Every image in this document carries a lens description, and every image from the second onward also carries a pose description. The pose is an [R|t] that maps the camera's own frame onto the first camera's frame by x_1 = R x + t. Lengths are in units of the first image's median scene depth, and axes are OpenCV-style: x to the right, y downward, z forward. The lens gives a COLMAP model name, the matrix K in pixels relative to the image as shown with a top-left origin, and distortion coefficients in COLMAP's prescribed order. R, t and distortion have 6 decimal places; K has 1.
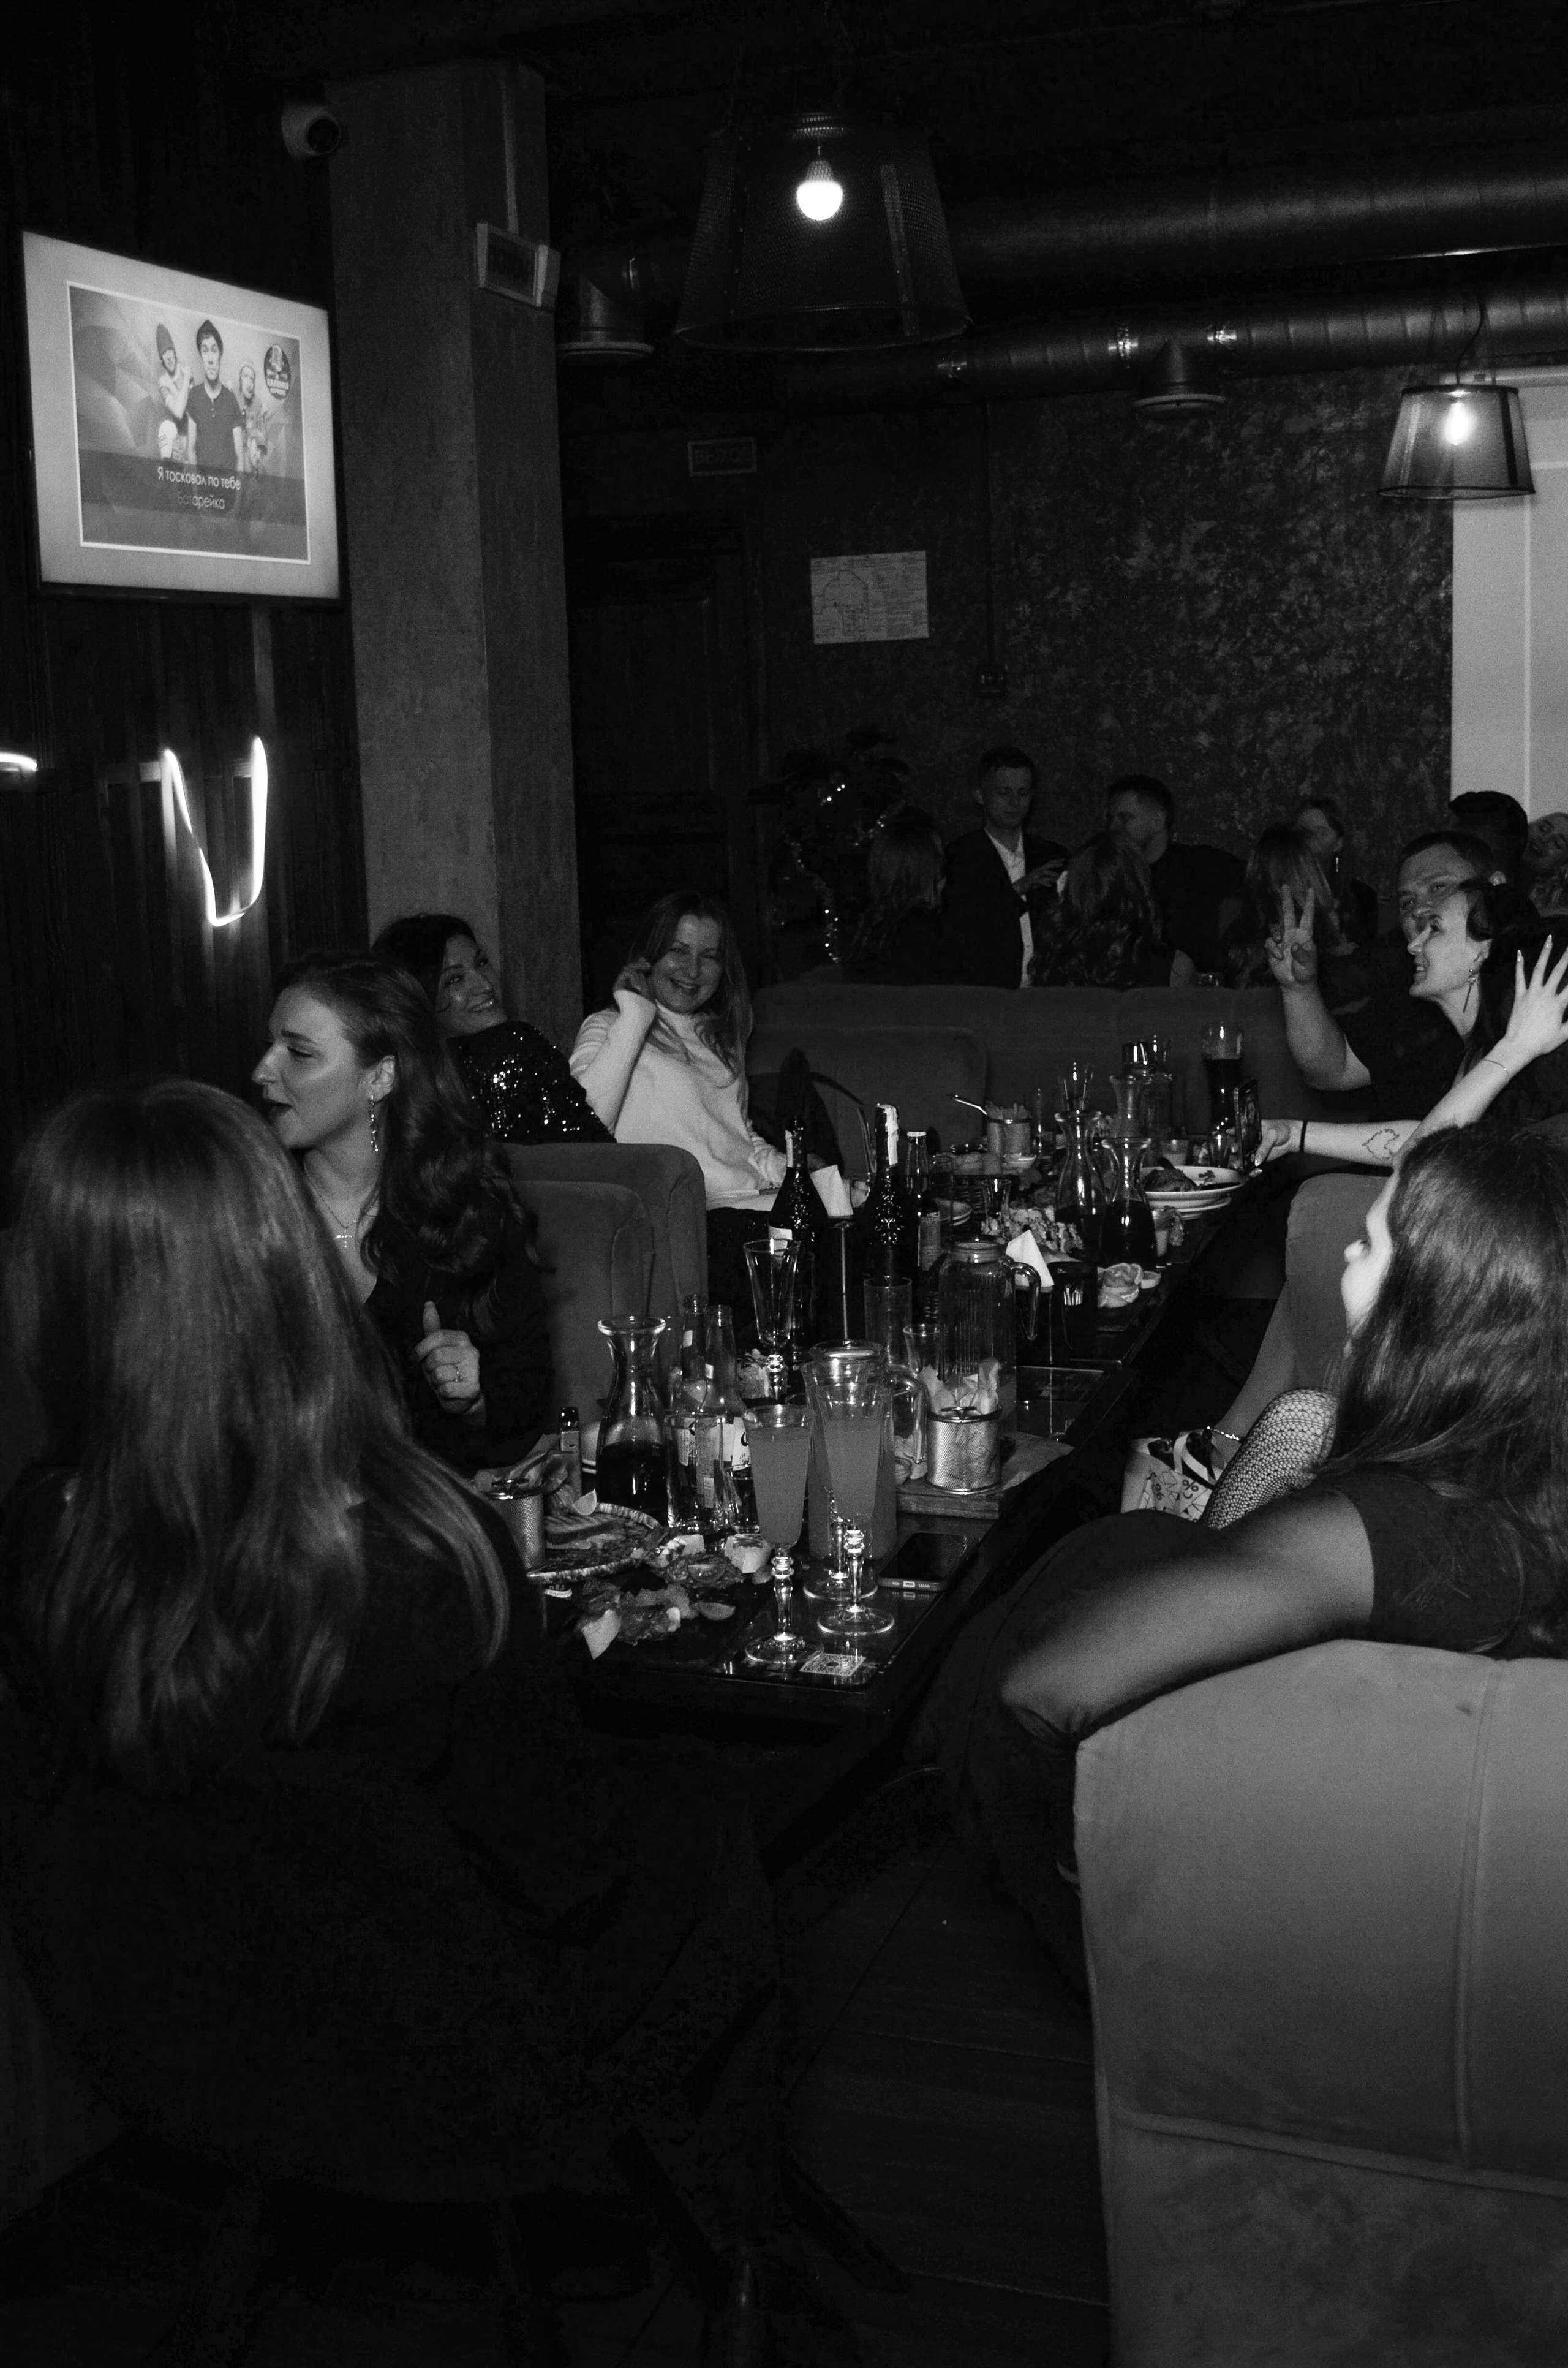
lens RADIAL K [[2544.4, 0, 767.8], [0, 2544.4, 1184.7], [0, 0, 1]] dist [-0.064093, 0.014854]
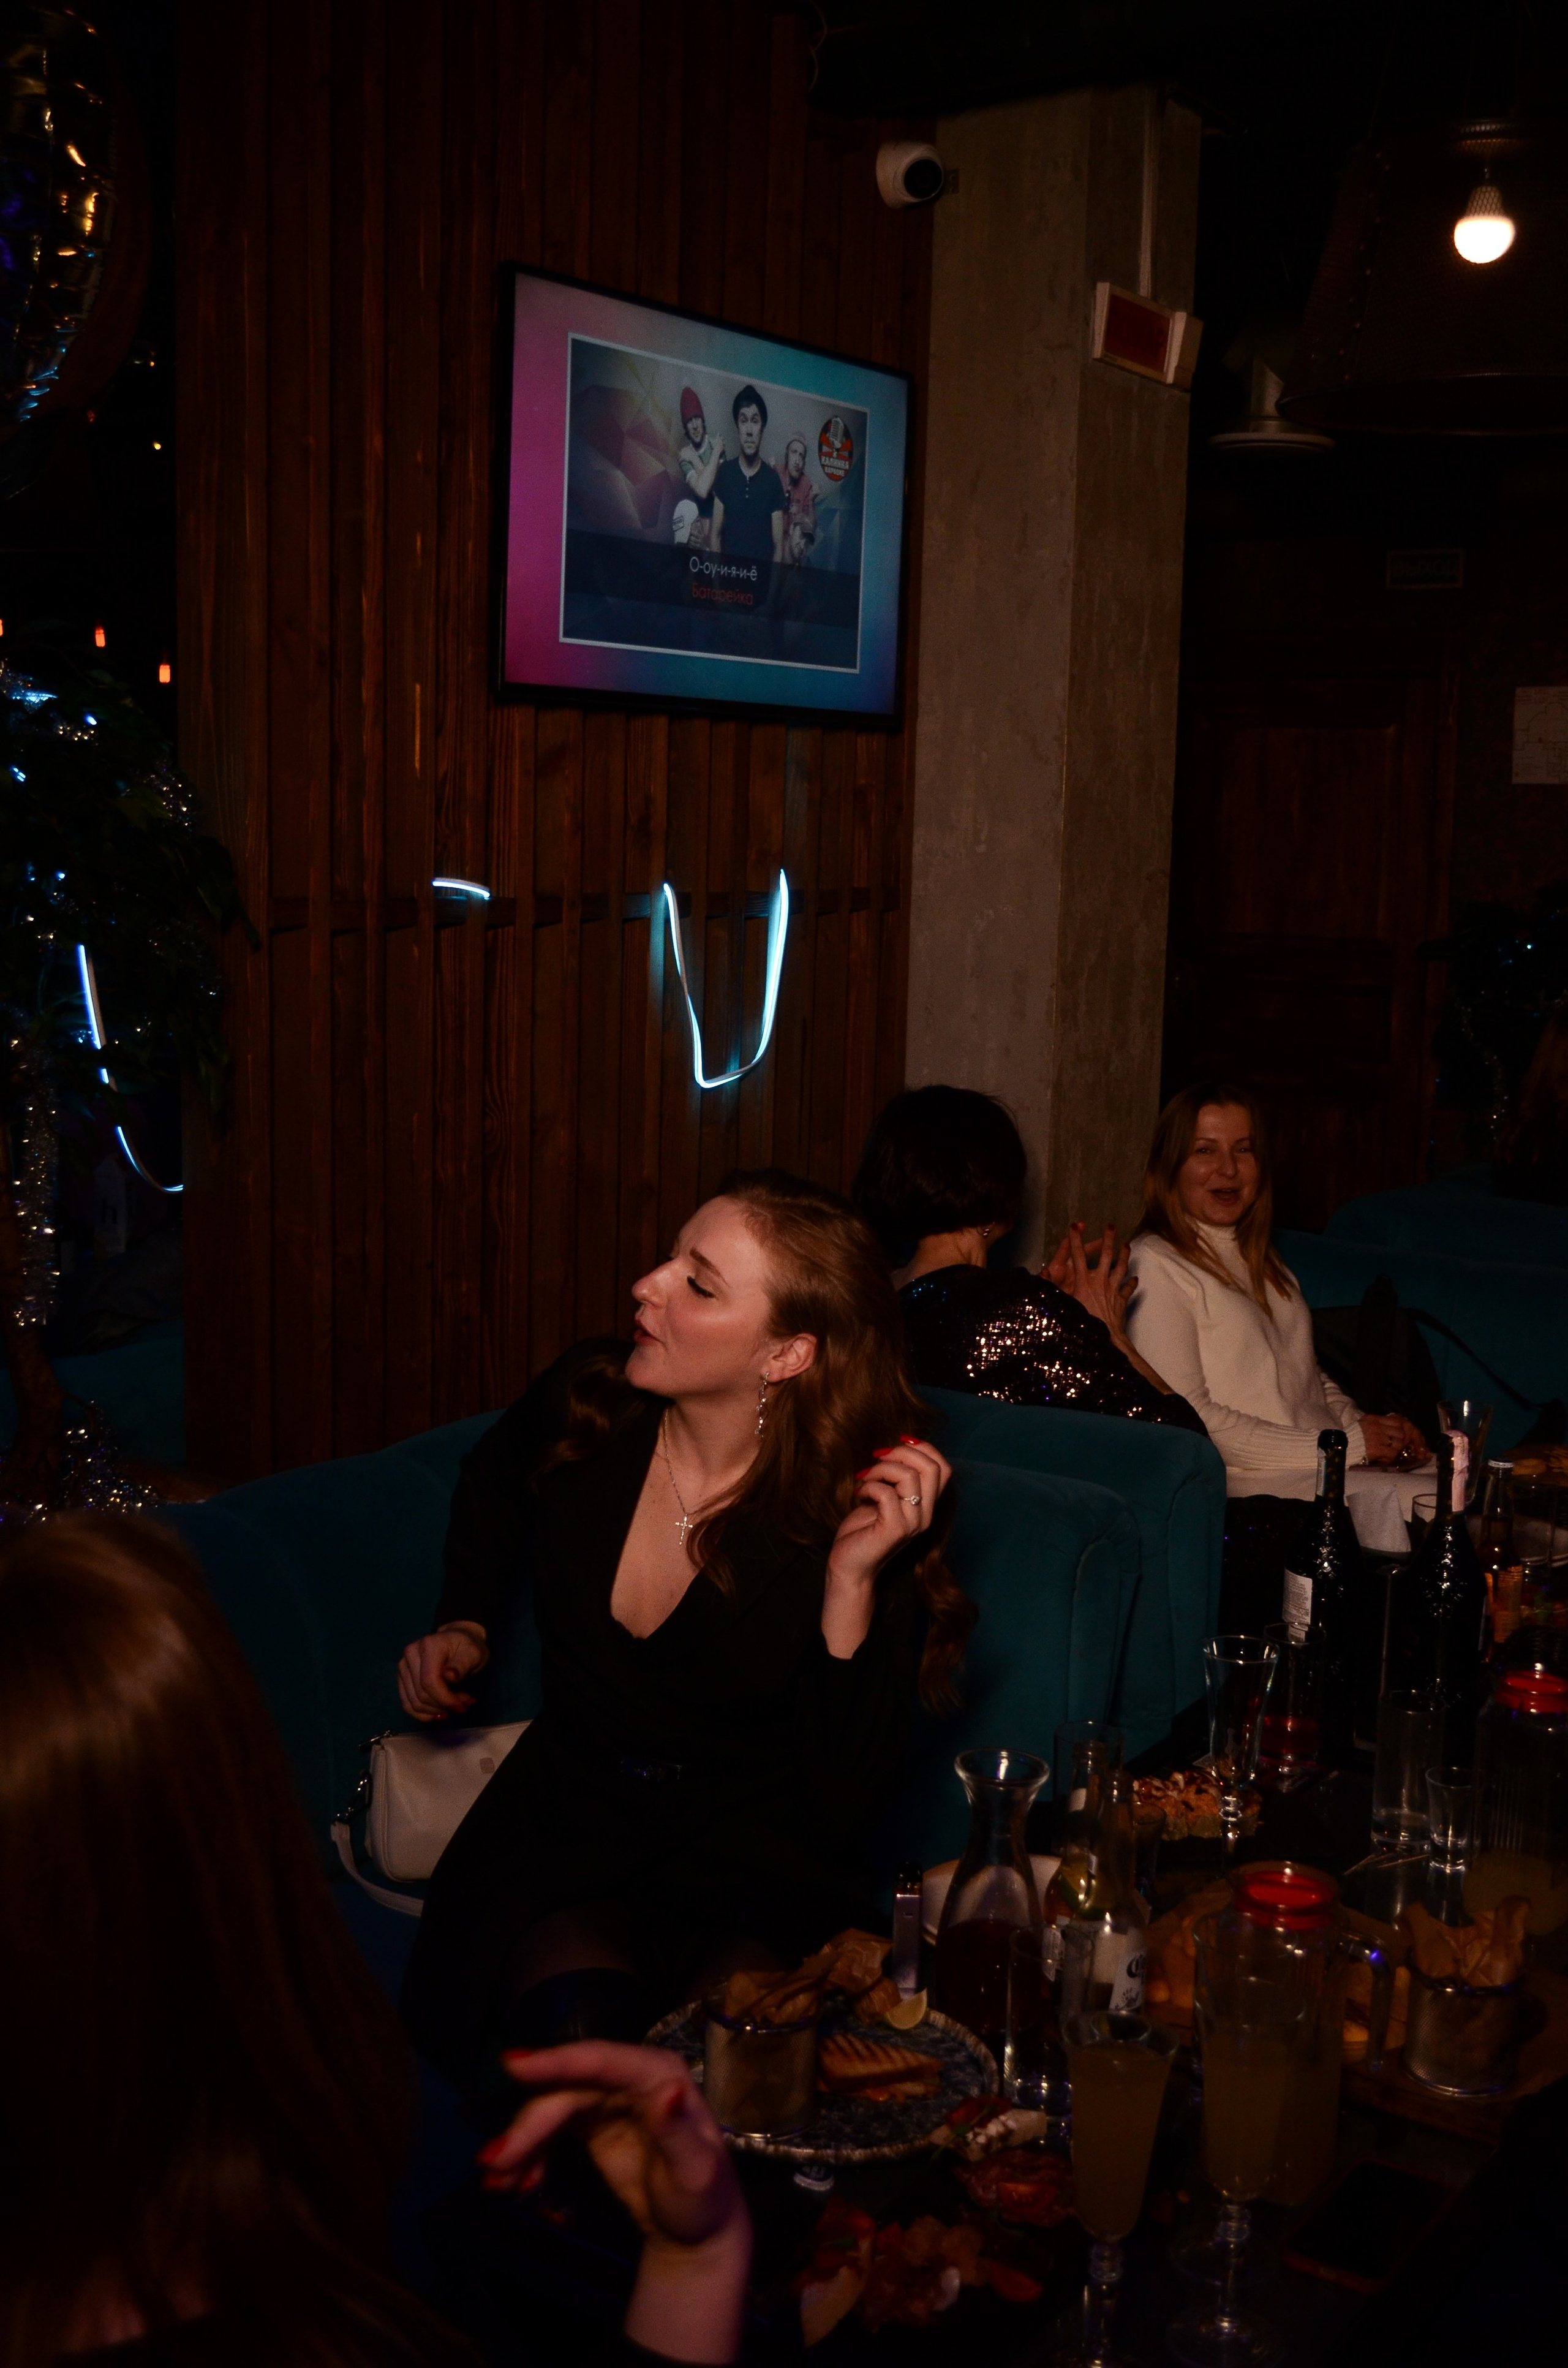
lens RADIAL K [[2544.4, 0, 767.8], [0, 2544.4, 1184.7], [0, 0, 1]] dist [-0.064093, 0.014854]
pose [[0.959004, 0.092316, -0.267936, 0.033572], [-0.102691, 0.994401, -0.024940, -0.047292], [0.264133, 0.051432, 0.963114, 0.169222]]
